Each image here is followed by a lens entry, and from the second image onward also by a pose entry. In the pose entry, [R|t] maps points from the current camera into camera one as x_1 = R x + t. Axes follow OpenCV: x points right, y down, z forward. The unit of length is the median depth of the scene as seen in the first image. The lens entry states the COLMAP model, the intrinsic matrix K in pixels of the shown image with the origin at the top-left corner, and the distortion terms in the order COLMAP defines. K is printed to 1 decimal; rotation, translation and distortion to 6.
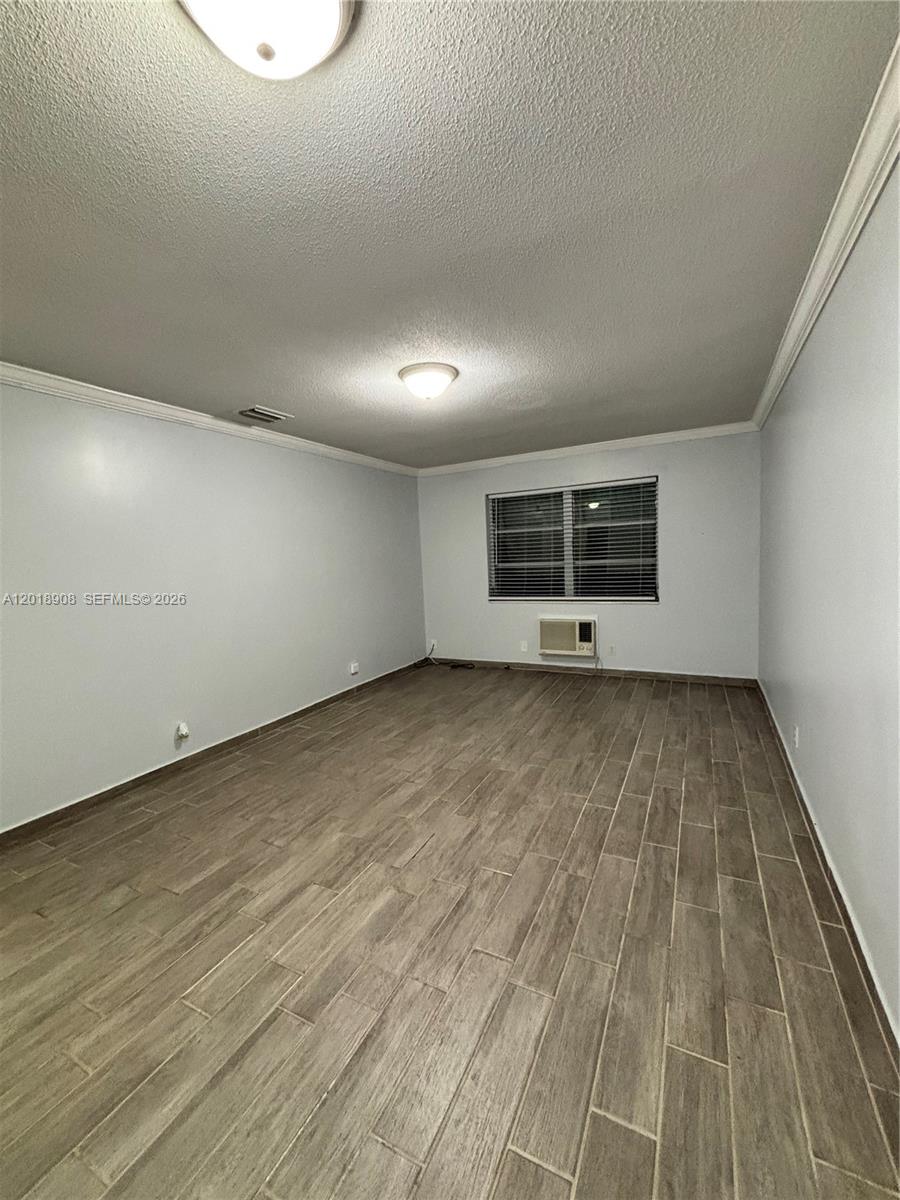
lens RADIAL K [[487.0, 0, 449.3], [0, 487.0, 597.8], [0, 0, 1]] dist [-0.002966, 0.002292]
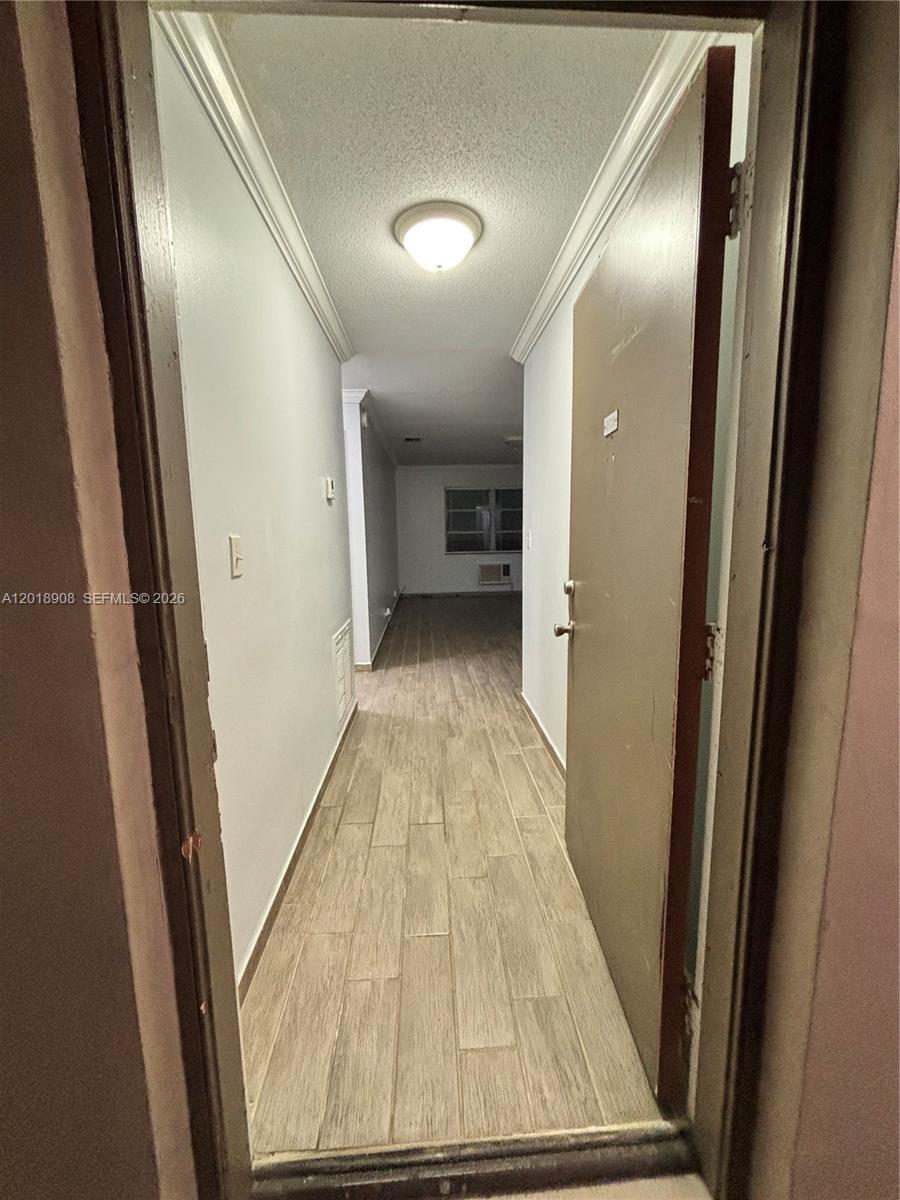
lens RADIAL K [[487.0, 0, 449.3], [0, 487.0, 597.8], [0, 0, 1]] dist [-0.002966, 0.002292]
pose [[0.861769, -0.039596, 0.505752, -1.569409], [0.024326, 0.999028, 0.036764, 0.197835], [-0.506716, -0.019379, 0.861895, -0.841039]]
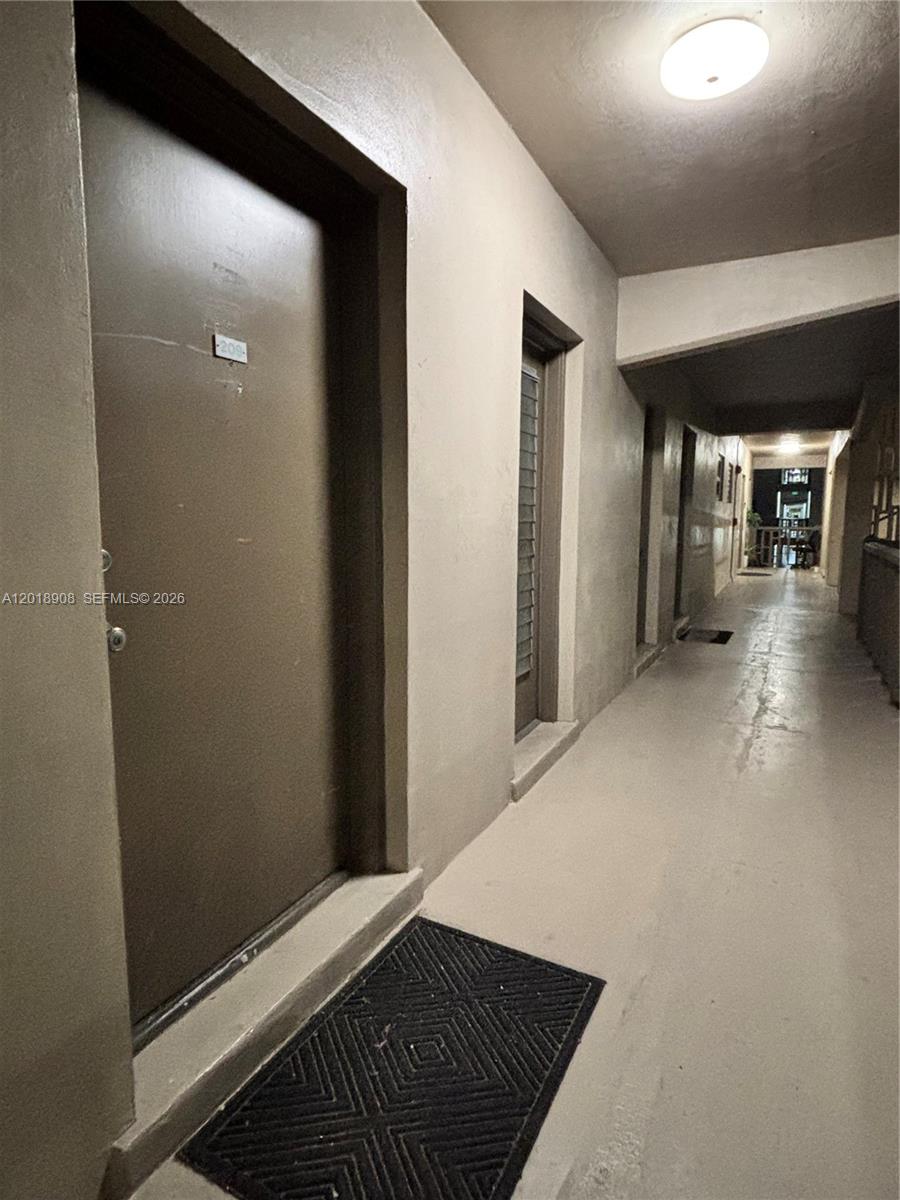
lens RADIAL K [[670.6, 0, 434.0], [0, 670.6, 602.1], [0, 0, 1]] dist [0.019812, -0.029260]
pose [[0.018006, -0.081835, 0.996483, -2.030547], [0.089287, 0.992794, 0.079918, 0.257928], [-0.995843, 0.087534, 0.025183, -0.773777]]
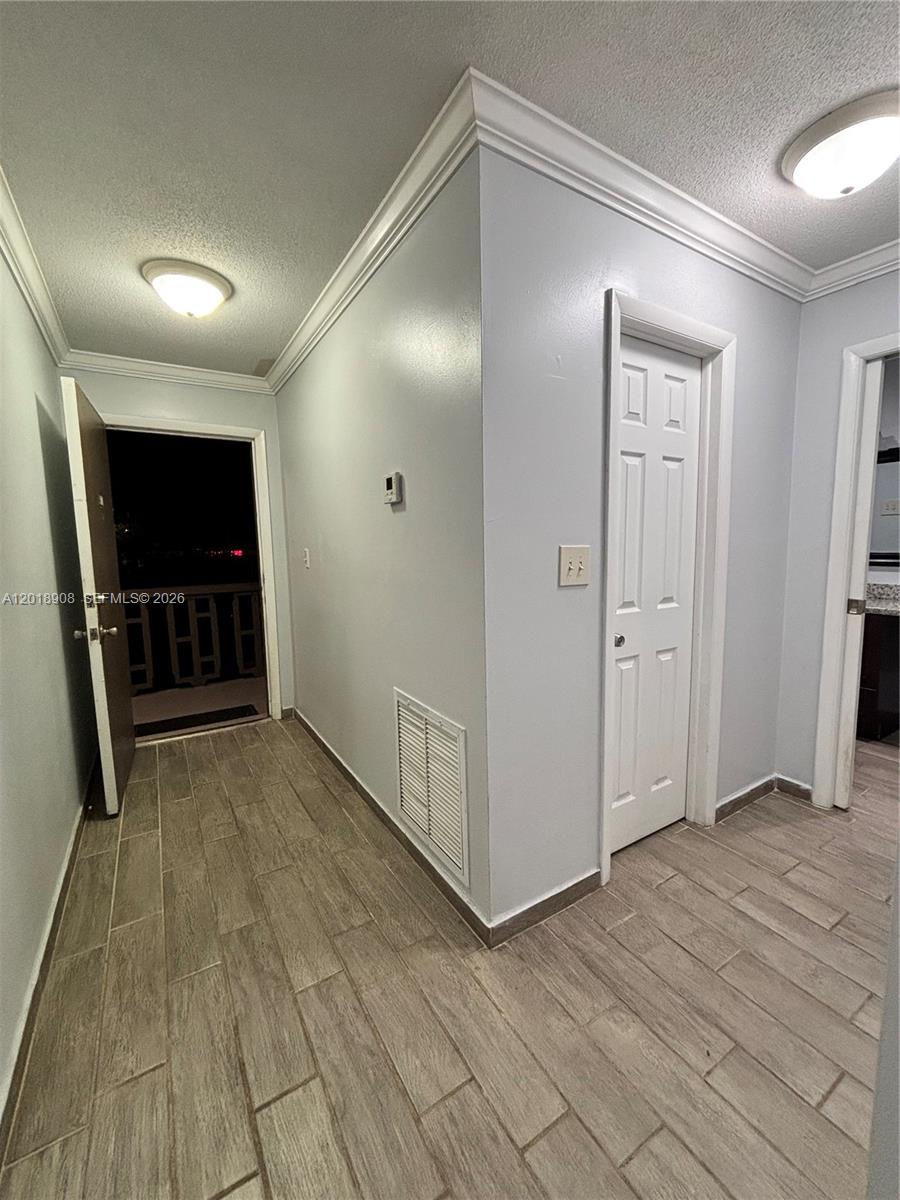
lens RADIAL K [[487.0, 0, 449.3], [0, 487.0, 597.8], [0, 0, 1]] dist [-0.002966, 0.002292]
pose [[-0.507981, 0.152860, -0.847696, -0.673327], [-0.039314, 0.978988, 0.200094, 0.012953], [0.860471, 0.134970, -0.491297, 0.603510]]
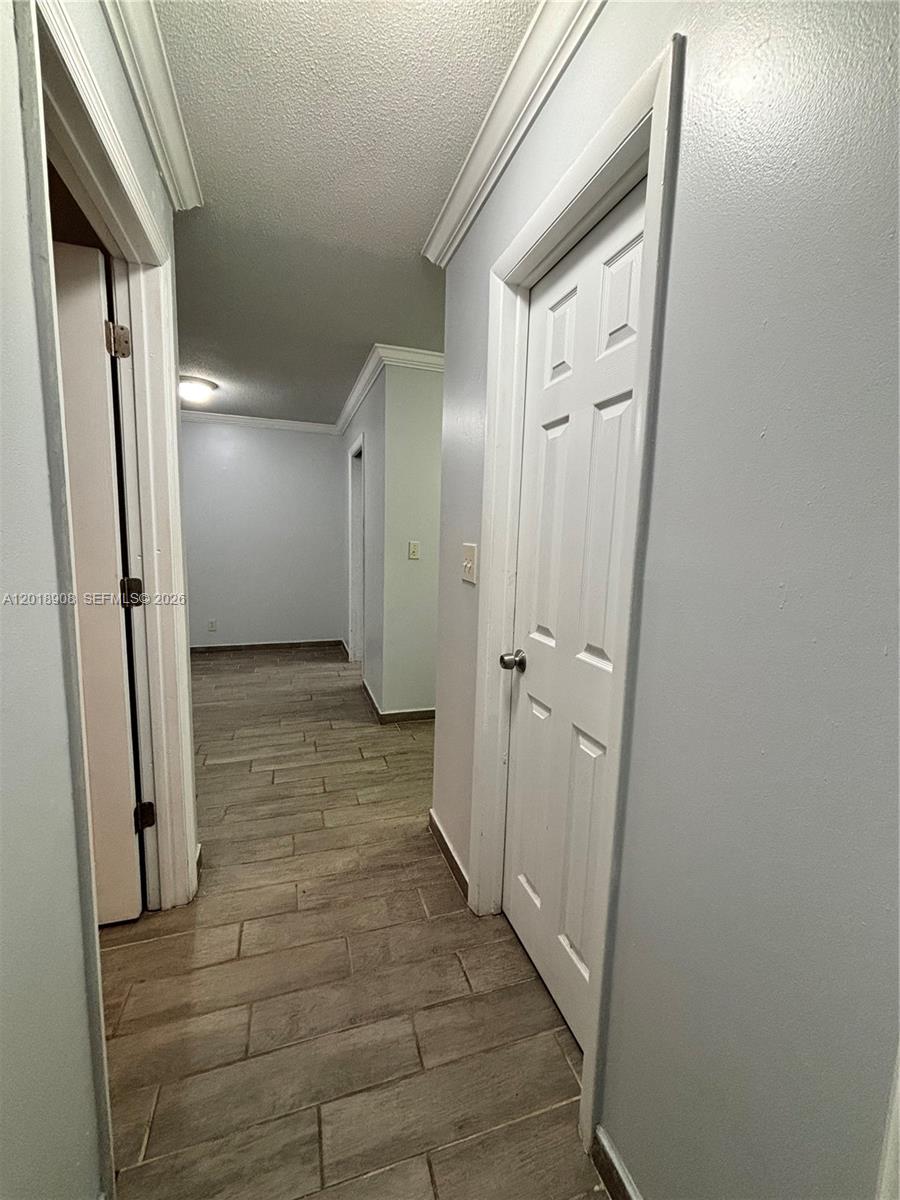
lens RADIAL K [[487.0, 0, 449.3], [0, 487.0, 597.8], [0, 0, 1]] dist [-0.002966, 0.002292]
pose [[-0.723924, -0.063184, 0.686981, -1.698578], [0.066920, 0.984670, 0.161082, 0.029360], [-0.686627, 0.162584, -0.708597, 0.915580]]
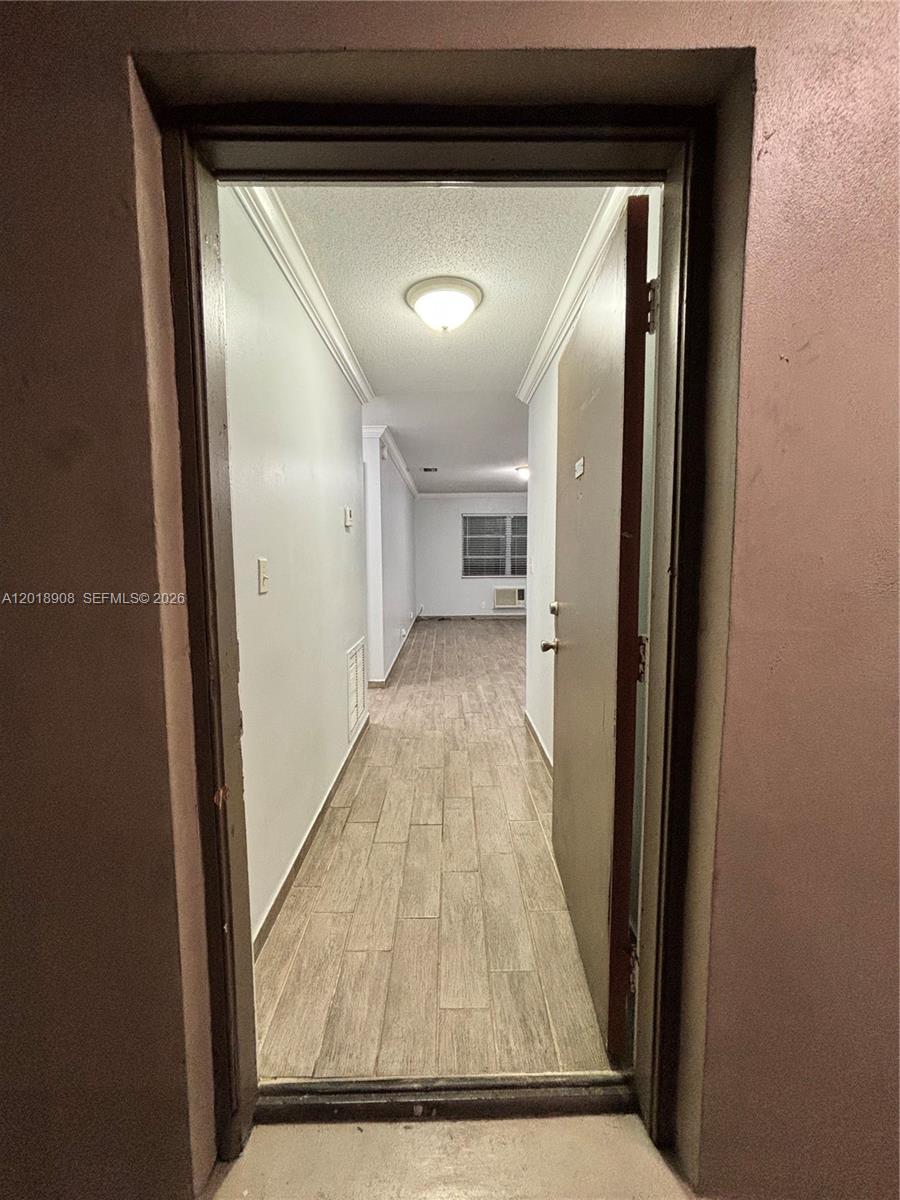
lens RADIAL K [[487.0, 0, 449.3], [0, 487.0, 597.8], [0, 0, 1]] dist [-0.002966, 0.002292]
pose [[0.882727, -0.001216, 0.469884, -1.582075], [0.008633, 0.999870, -0.013629, 0.205294], [-0.469807, 0.016087, 0.882623, -0.930704]]
